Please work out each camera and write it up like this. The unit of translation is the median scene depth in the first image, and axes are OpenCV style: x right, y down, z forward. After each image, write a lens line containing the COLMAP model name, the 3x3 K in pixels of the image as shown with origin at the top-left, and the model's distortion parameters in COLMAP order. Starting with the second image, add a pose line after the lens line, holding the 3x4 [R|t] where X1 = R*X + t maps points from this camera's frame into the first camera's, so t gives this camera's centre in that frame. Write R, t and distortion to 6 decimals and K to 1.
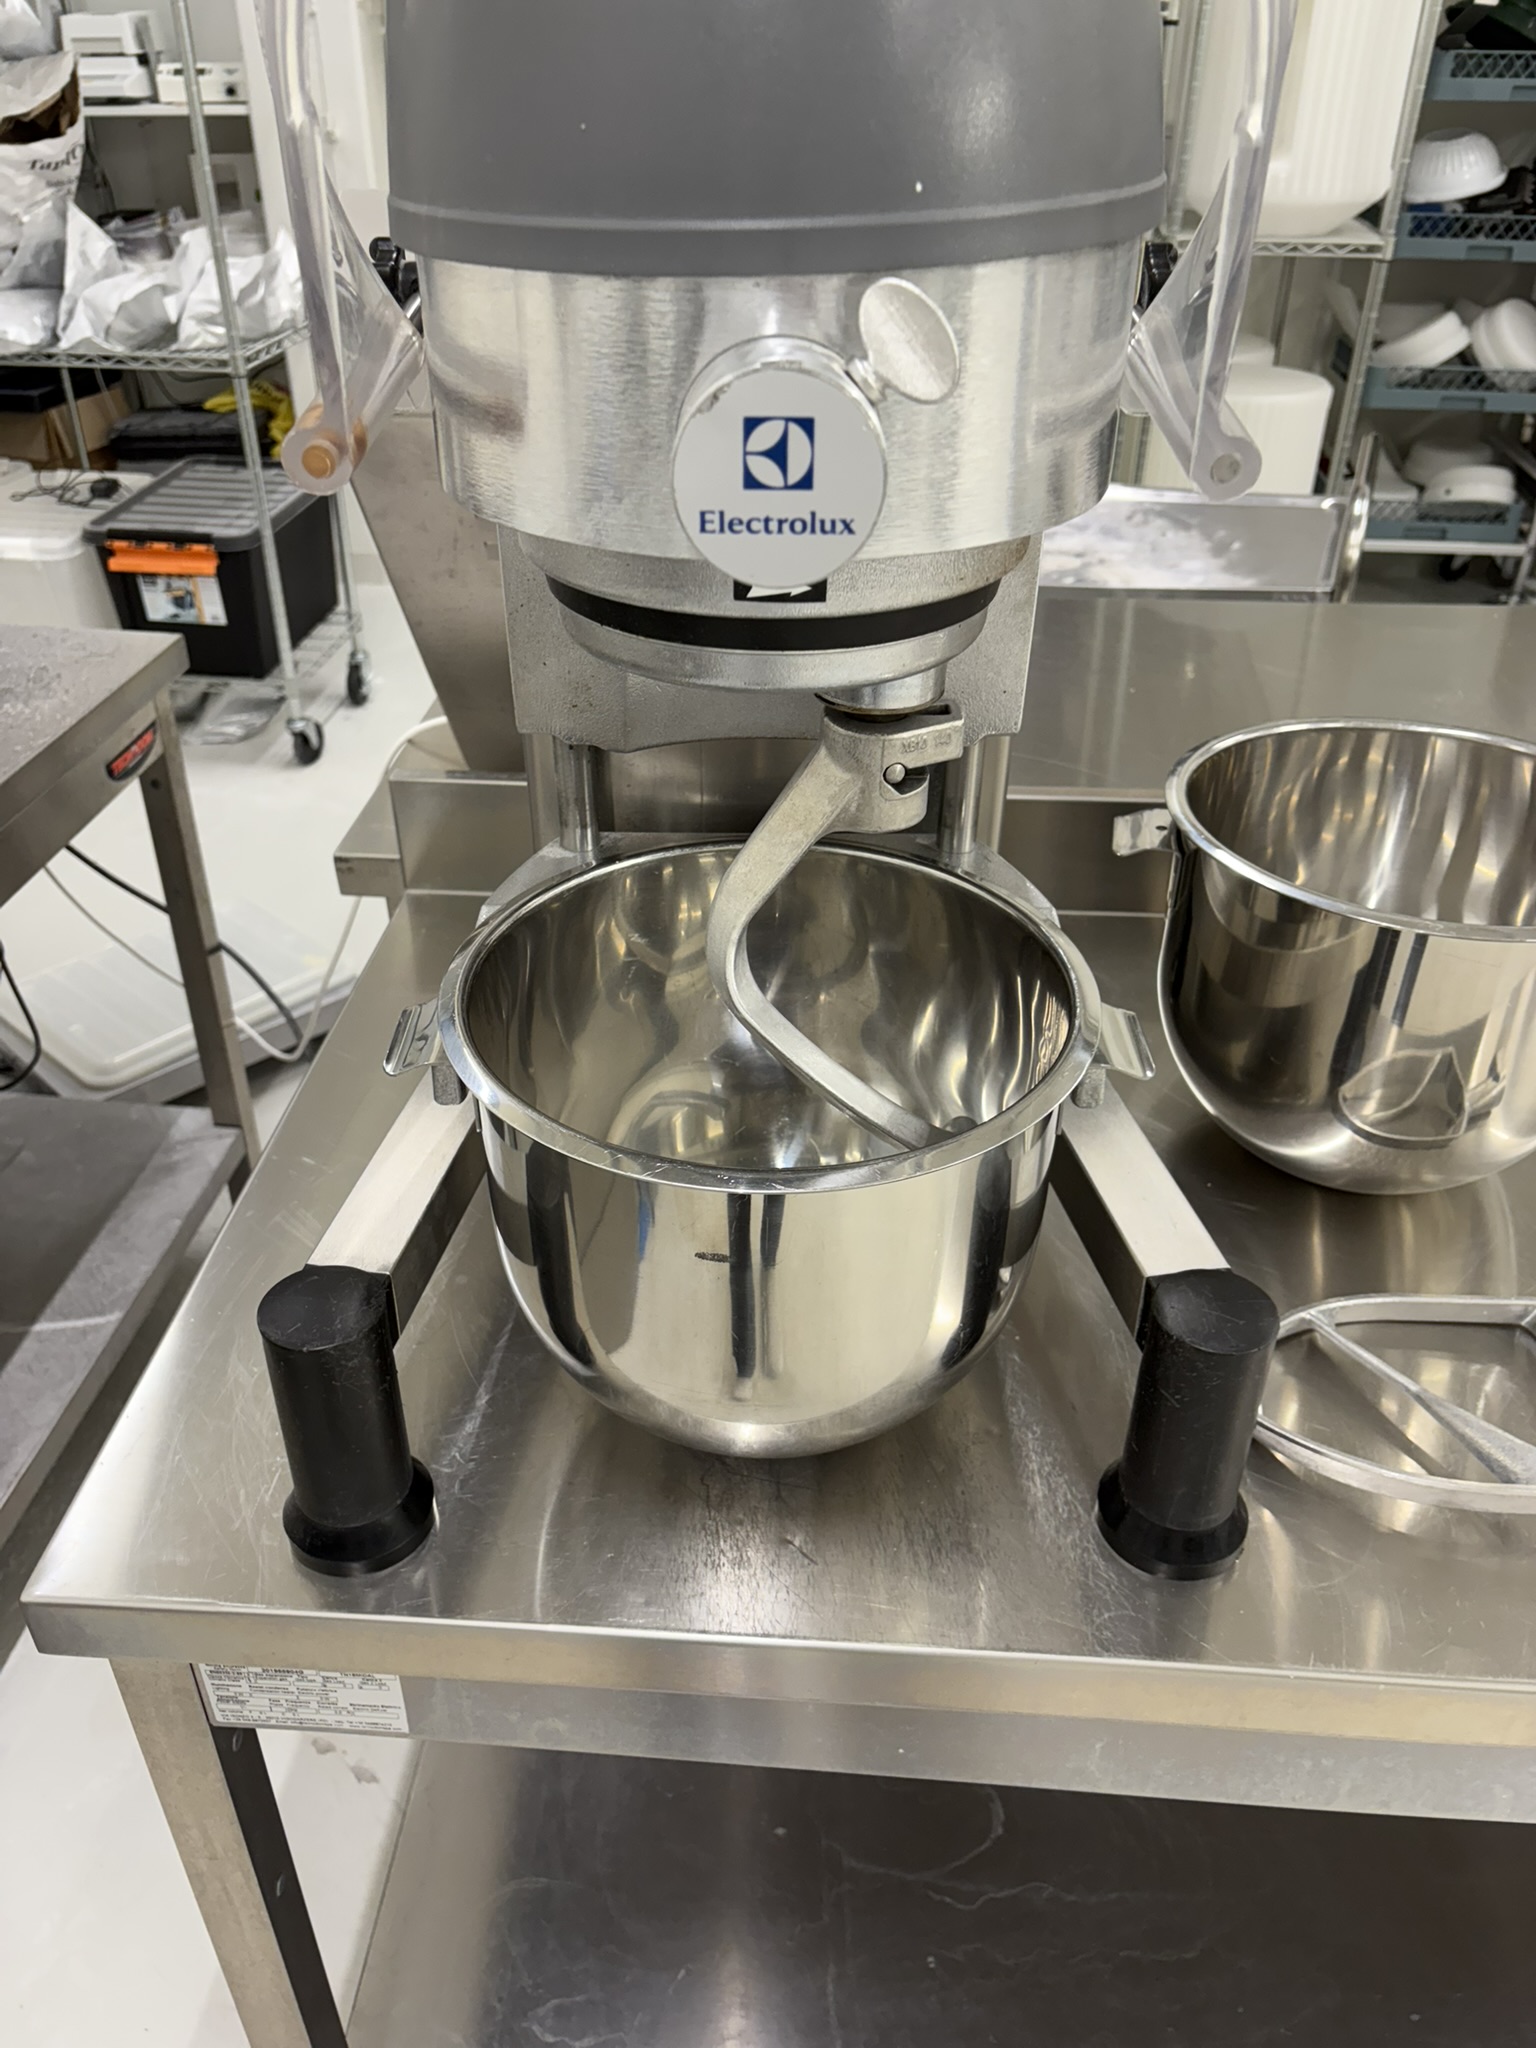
lens RADIAL K [[1665.8, 0, 764.7], [0, 1665.8, 1064.5], [0, 0, 1]] dist [0.090140, -0.131050]
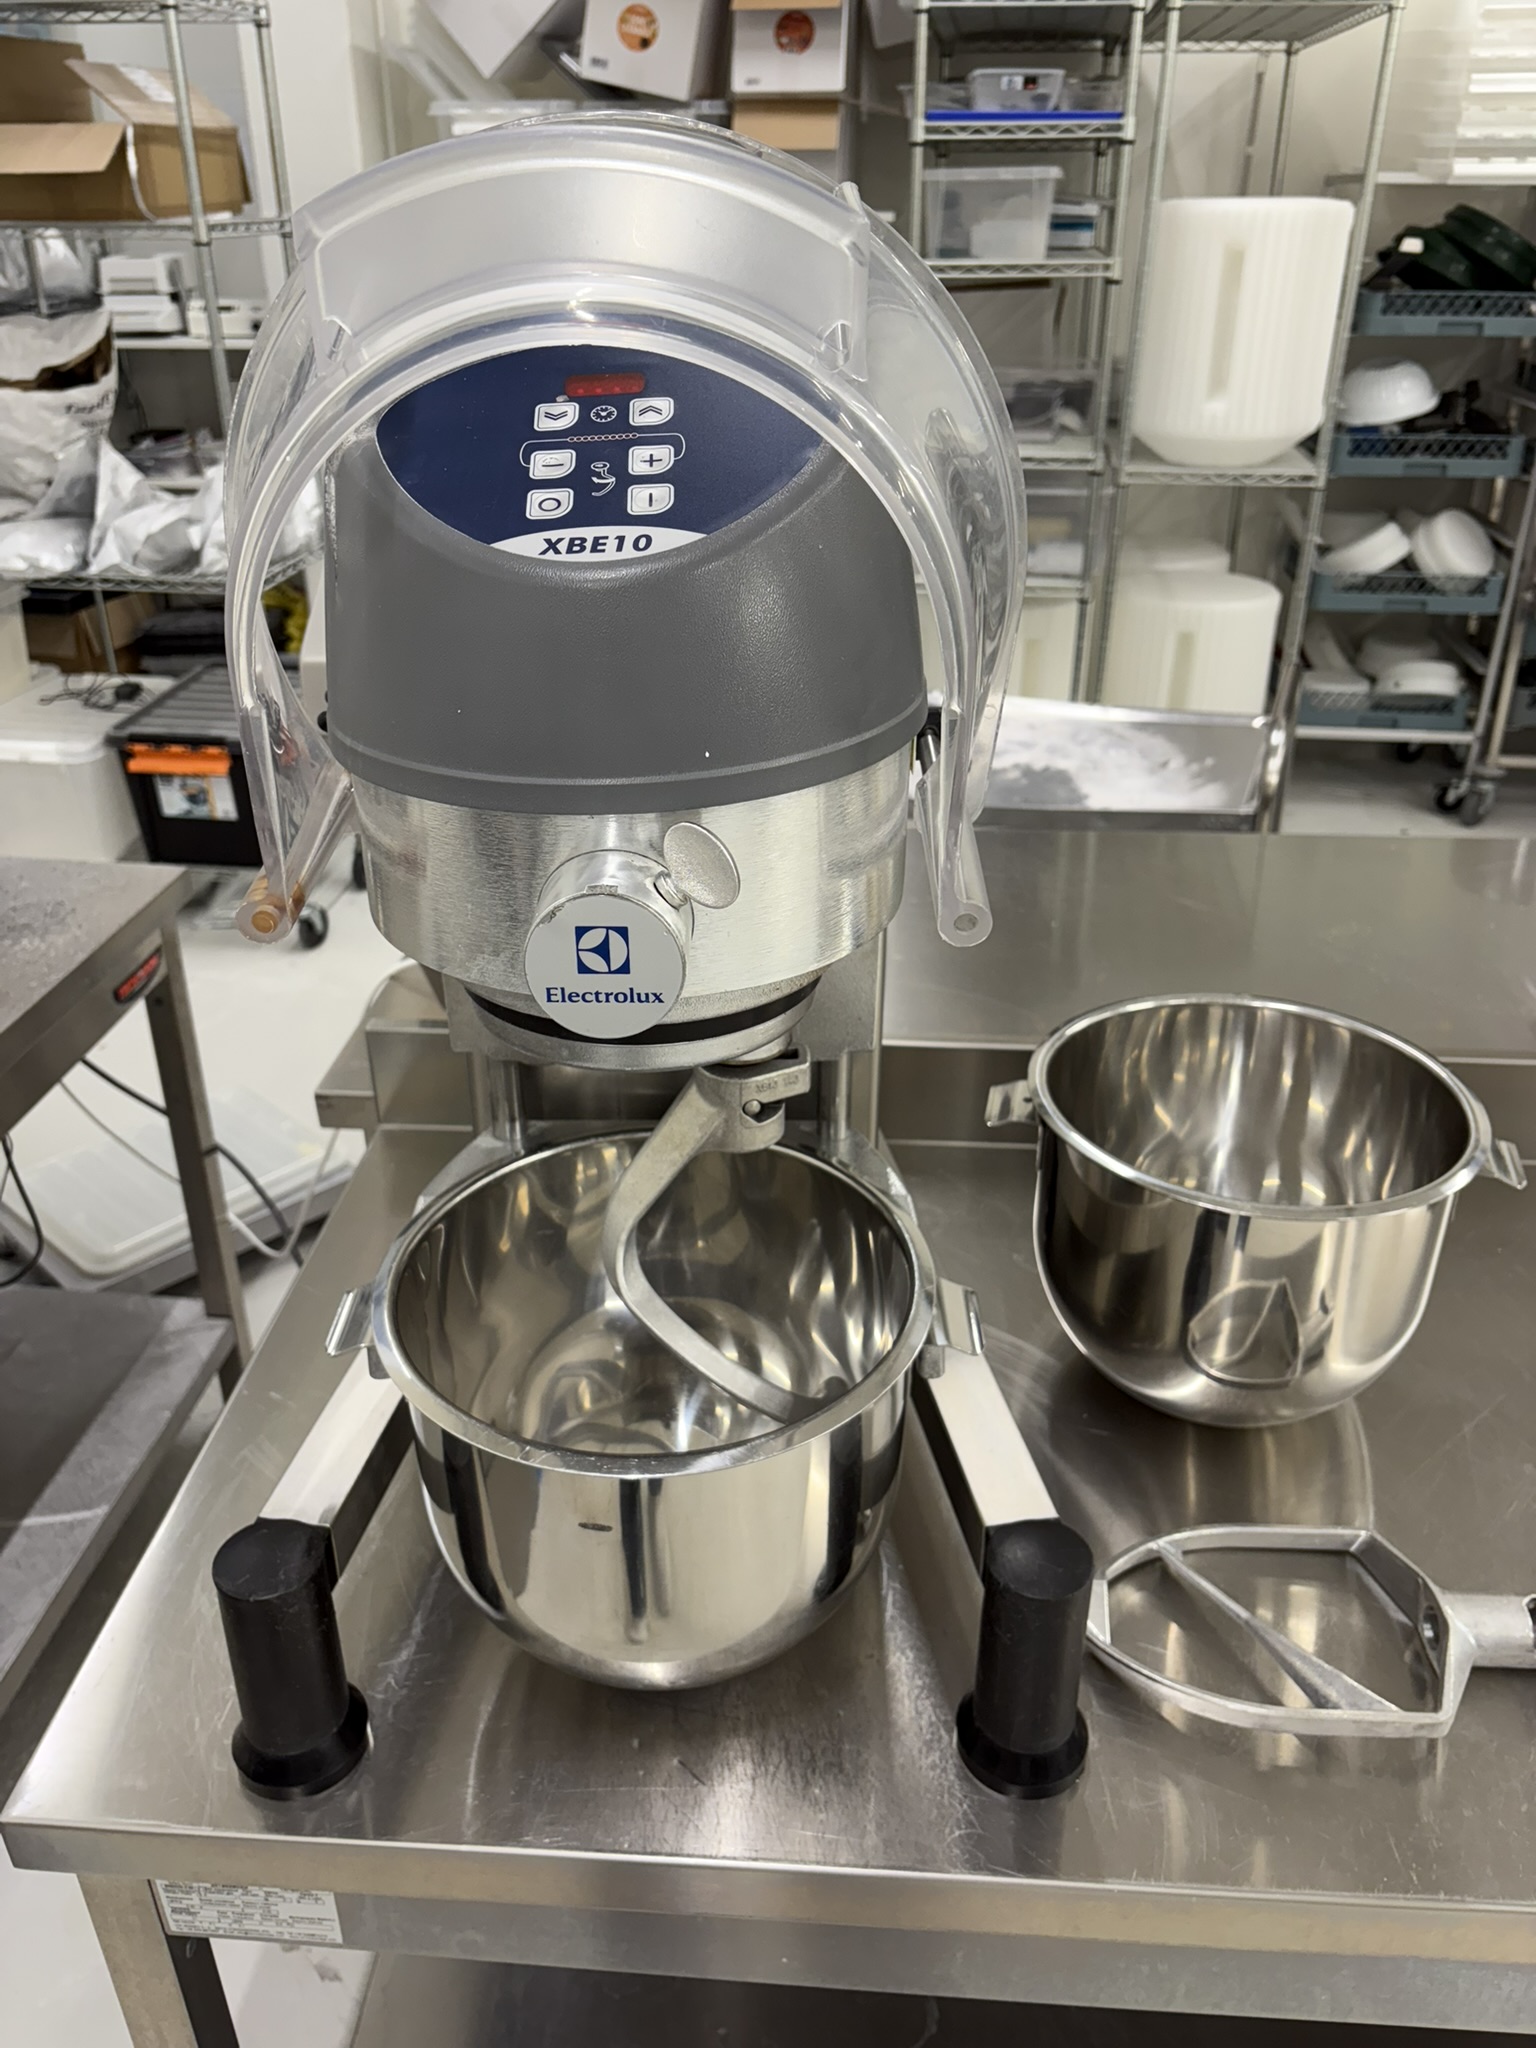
lens RADIAL K [[1684.1, 0, 781.7], [0, 1684.1, 1023.3], [0, 0, 1]] dist [0.088023, -0.127841]
pose [[0.999991, -0.004270, -0.000098, 0.037260], [0.004238, 0.994682, -0.102906, -0.040838], [0.000537, 0.102904, 0.994691, -0.082821]]
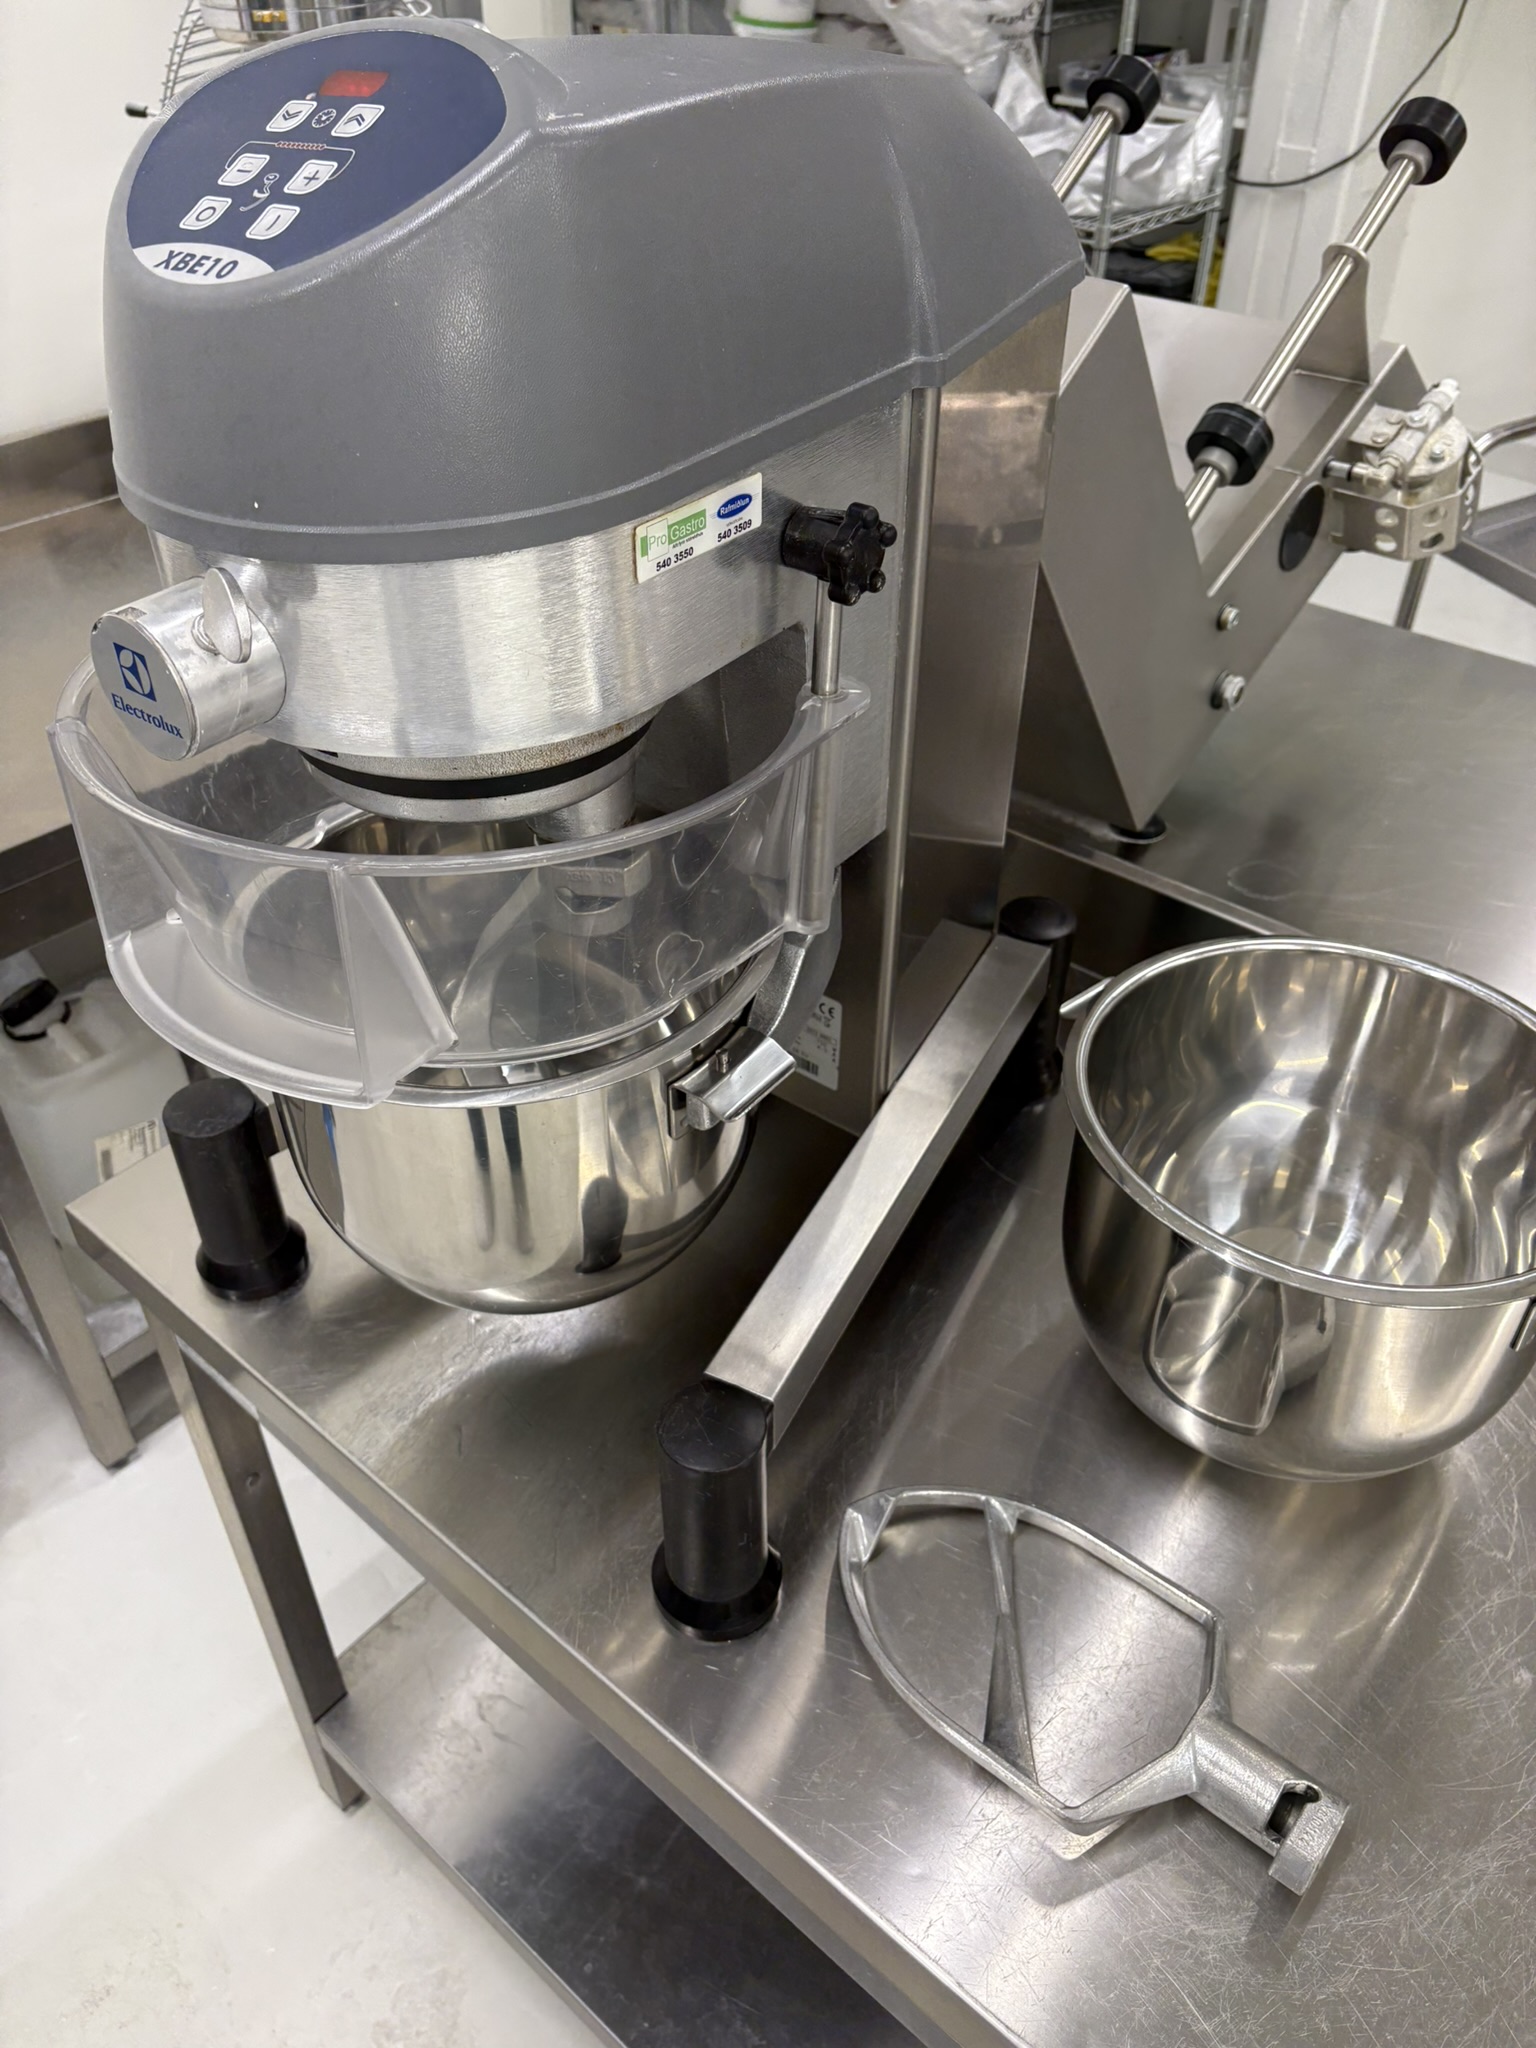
lens RADIAL K [[1665.8, 0, 764.7], [0, 1665.8, 1064.5], [0, 0, 1]] dist [0.090140, -0.131050]
pose [[0.808223, 0.364576, -0.462450, 0.296086], [-0.314052, 0.931163, 0.185222, -0.119200], [0.498144, -0.004468, 0.867083, 0.009608]]
